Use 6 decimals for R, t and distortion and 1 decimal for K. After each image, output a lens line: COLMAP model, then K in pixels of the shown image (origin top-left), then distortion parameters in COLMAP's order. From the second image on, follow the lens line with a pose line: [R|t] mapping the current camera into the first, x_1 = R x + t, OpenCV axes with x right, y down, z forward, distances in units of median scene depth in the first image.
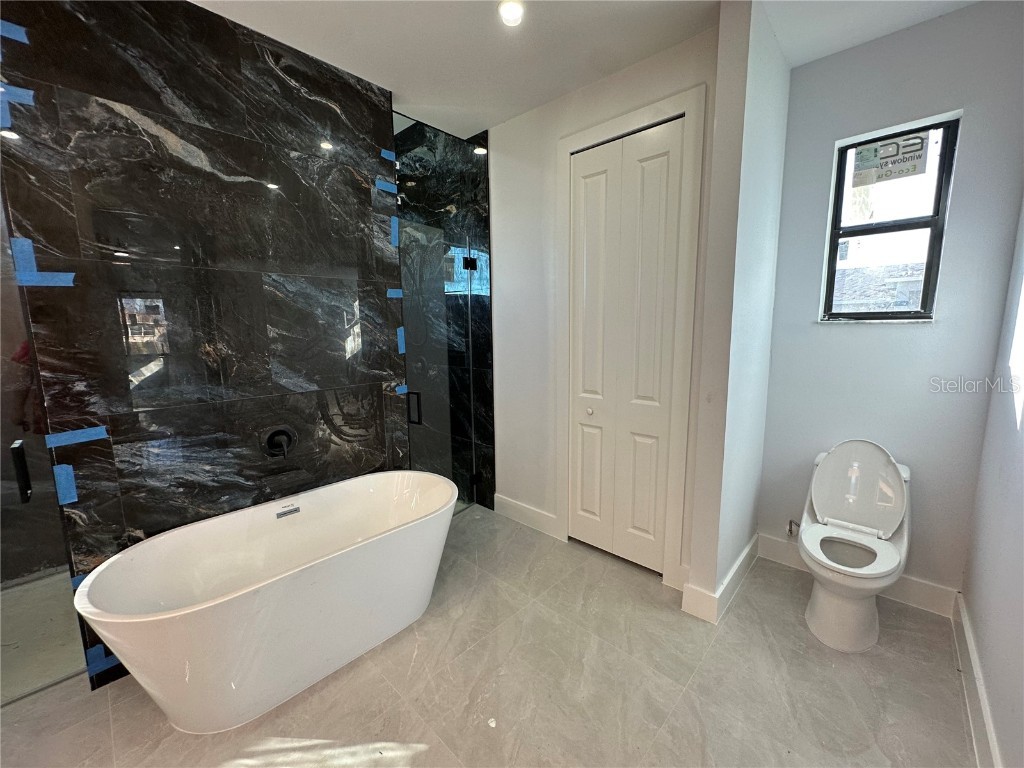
lens RADIAL K [[411.2, 0, 512.0], [0, 411.2, 384.0], [0, 0, 1]] dist [-0.000787, 0.000838]
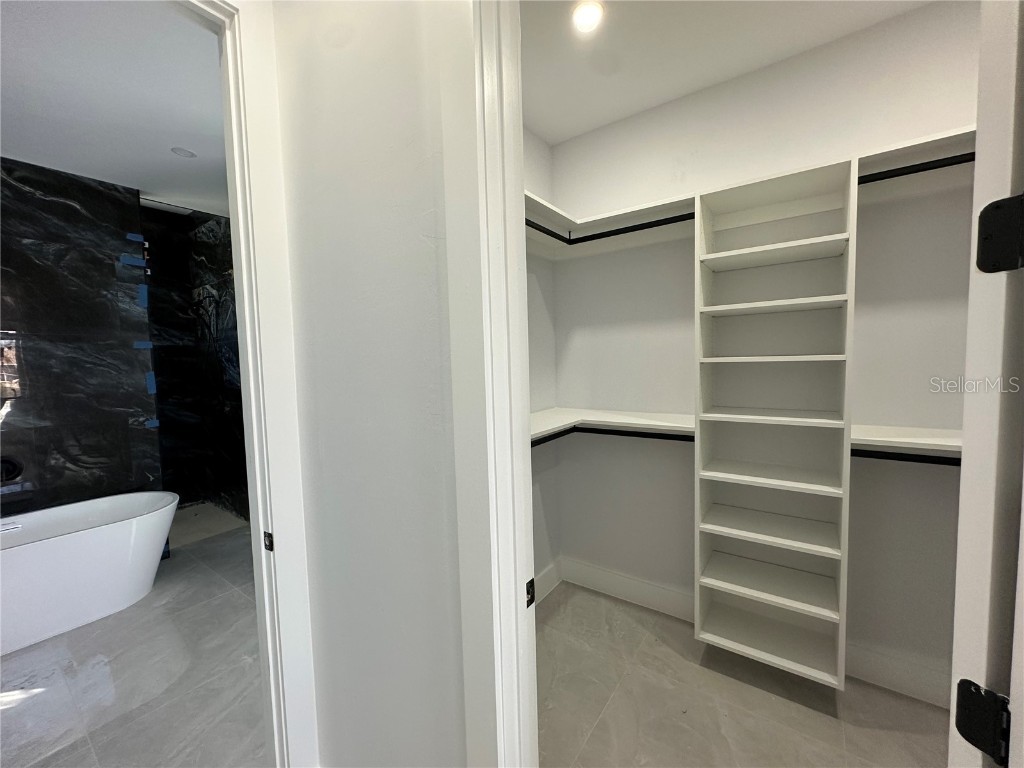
lens RADIAL K [[411.2, 0, 512.0], [0, 411.2, 384.0], [0, 0, 1]] dist [-0.000787, 0.000838]
pose [[0.990590, -0.024297, 0.134687, 0.713018], [0.035335, 0.996154, -0.080180, 0.036934], [-0.132221, 0.084184, 0.987639, -0.389914]]
